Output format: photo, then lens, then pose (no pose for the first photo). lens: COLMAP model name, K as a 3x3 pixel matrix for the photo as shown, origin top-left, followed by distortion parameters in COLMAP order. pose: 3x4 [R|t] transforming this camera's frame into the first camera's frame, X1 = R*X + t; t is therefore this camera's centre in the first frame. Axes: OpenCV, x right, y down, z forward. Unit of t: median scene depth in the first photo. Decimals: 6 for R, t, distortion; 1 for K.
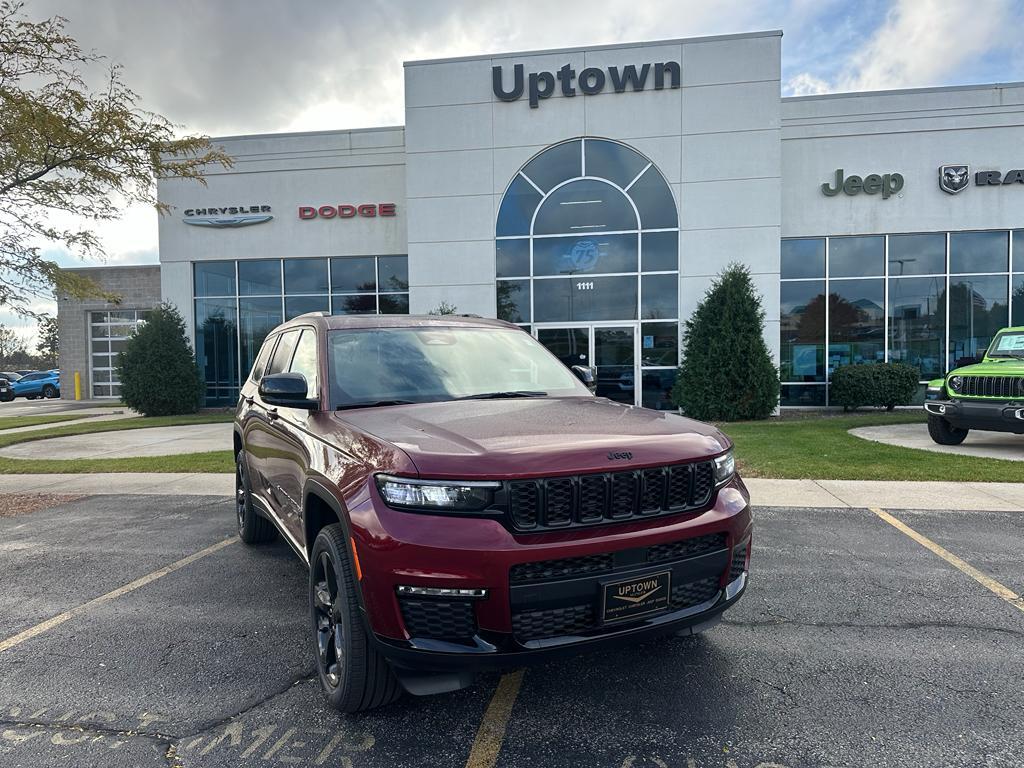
lens RADIAL K [[720.2, 0, 510.3], [0, 720.2, 390.5], [0, 0, 1]] dist [0.071459, -0.087930]
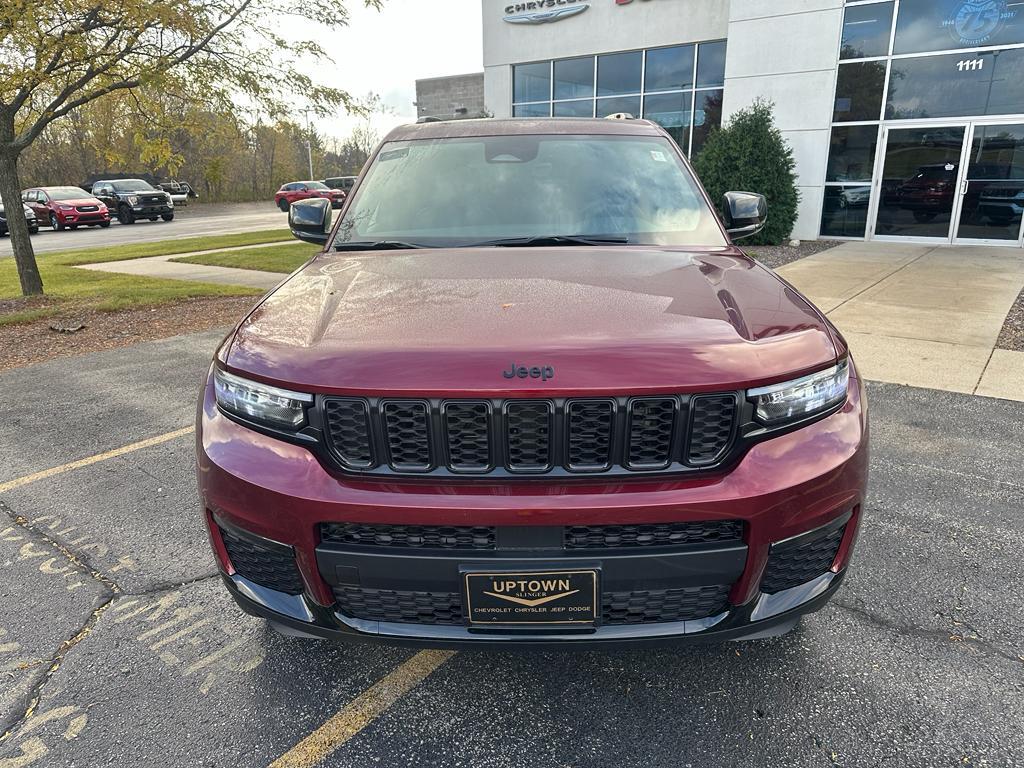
lens RADIAL K [[723.3, 0, 507.4], [0, 723.3, 383.4], [0, 0, 1]] dist [0.041126, -0.038957]
pose [[0.883799, 0.136018, -0.447660, 0.067220], [-0.022572, 0.968090, 0.249585, -0.007676], [0.467323, -0.210478, 0.858667, 0.082025]]
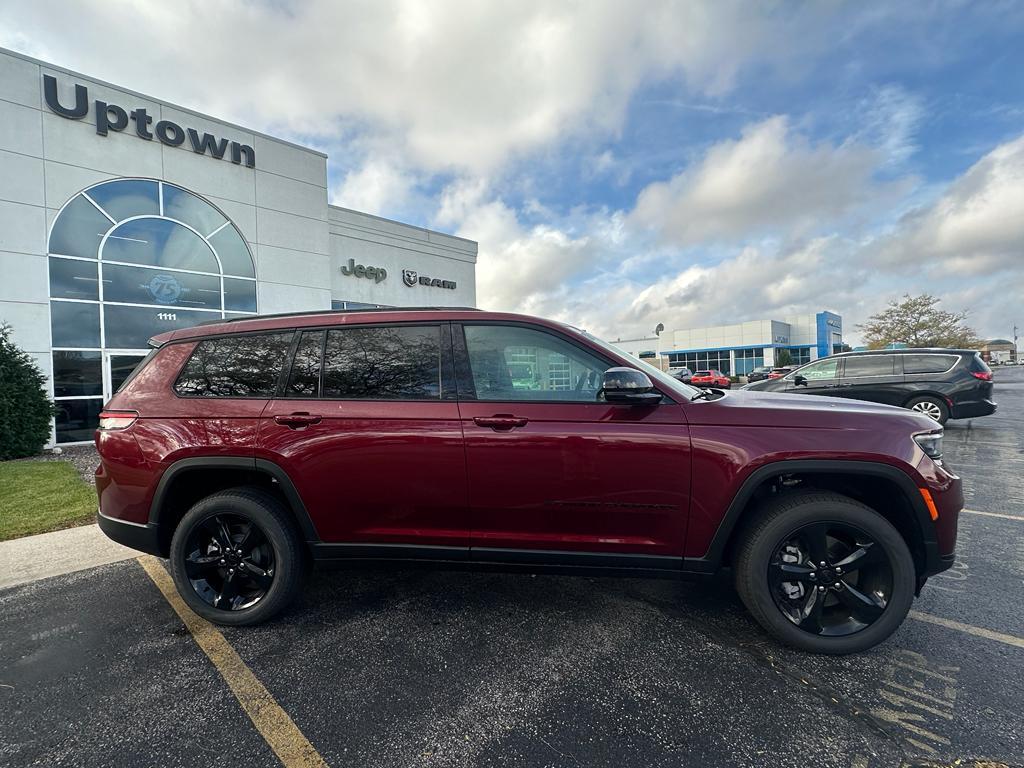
lens RADIAL K [[484.0, 0, 512.9], [0, 484.0, 385.9], [0, 0, 1]] dist [-0.003330, 0.000730]
pose [[0.559070, -0.013982, 0.829003, -0.211715], [0.055378, 0.998255, -0.020509, 0.001085], [-0.827269, 0.057374, 0.558869, 0.182439]]
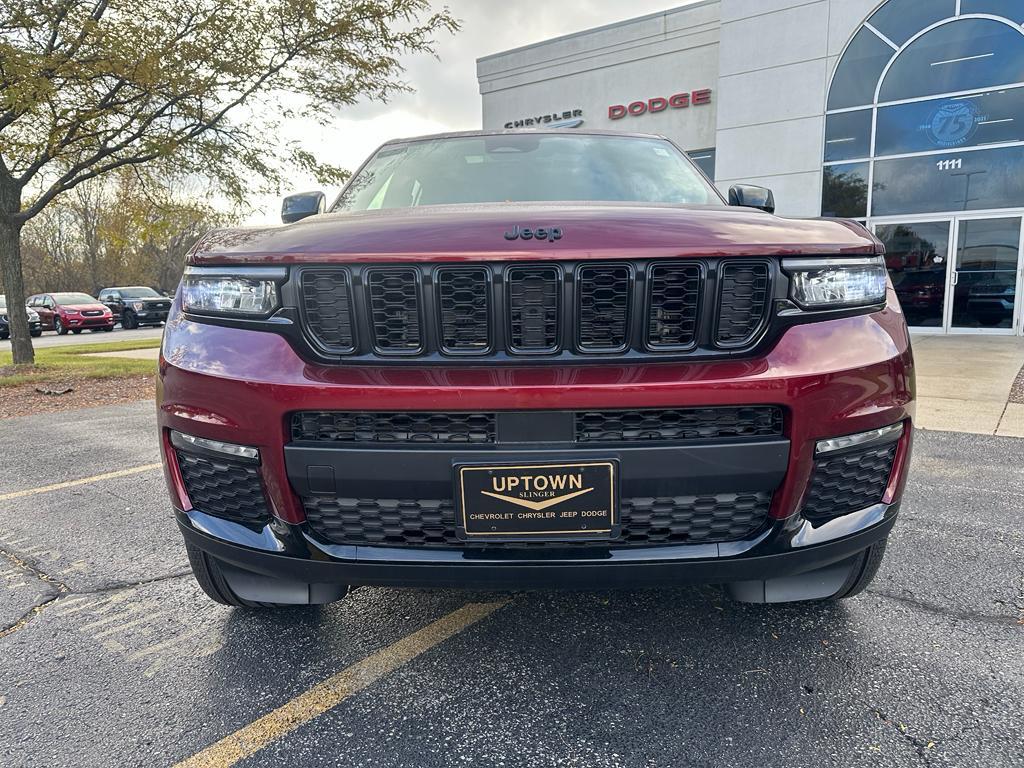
lens RADIAL K [[720.2, 0, 510.3], [0, 720.2, 390.5], [0, 0, 1]] dist [0.071459, -0.087930]
pose [[0.886540, 0.069240, -0.457442, 0.064180], [-0.024749, 0.994419, 0.102556, 0.025105], [0.461990, -0.079598, 0.883306, 0.088513]]
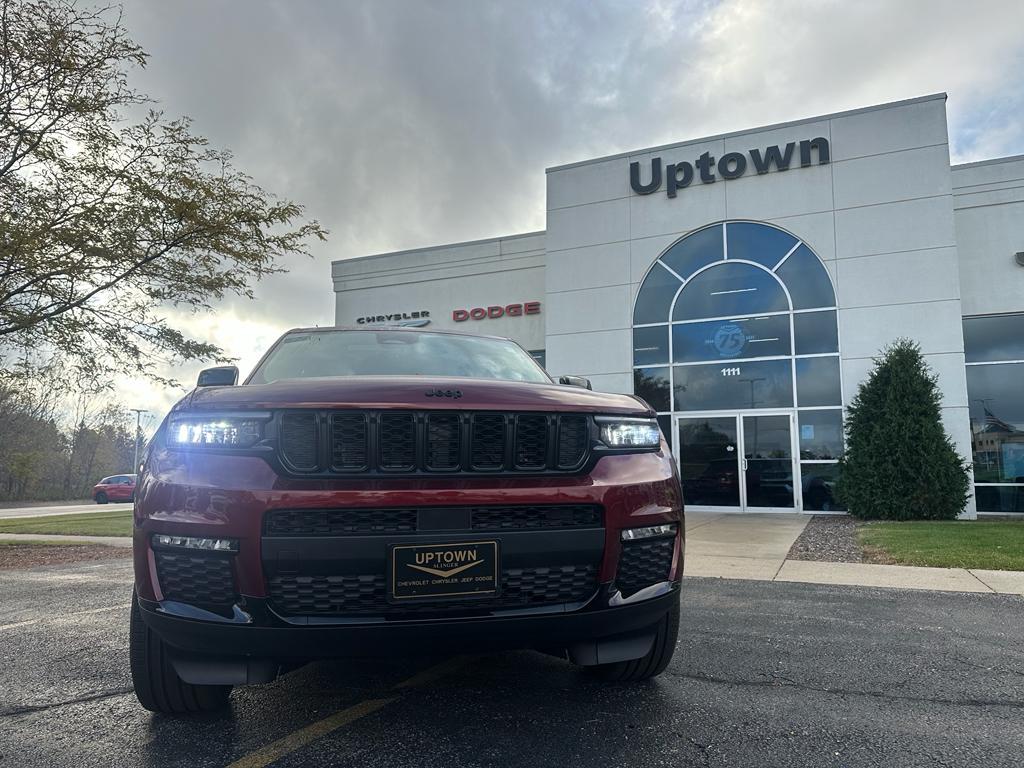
lens RADIAL K [[720.2, 0, 510.3], [0, 720.2, 390.5], [0, 0, 1]] dist [0.071459, -0.087930]
pose [[0.965794, -0.016858, -0.258761, 0.072559], [-0.025686, 0.986757, -0.160156, 0.035858], [0.258034, 0.161324, 0.952572, 0.043041]]
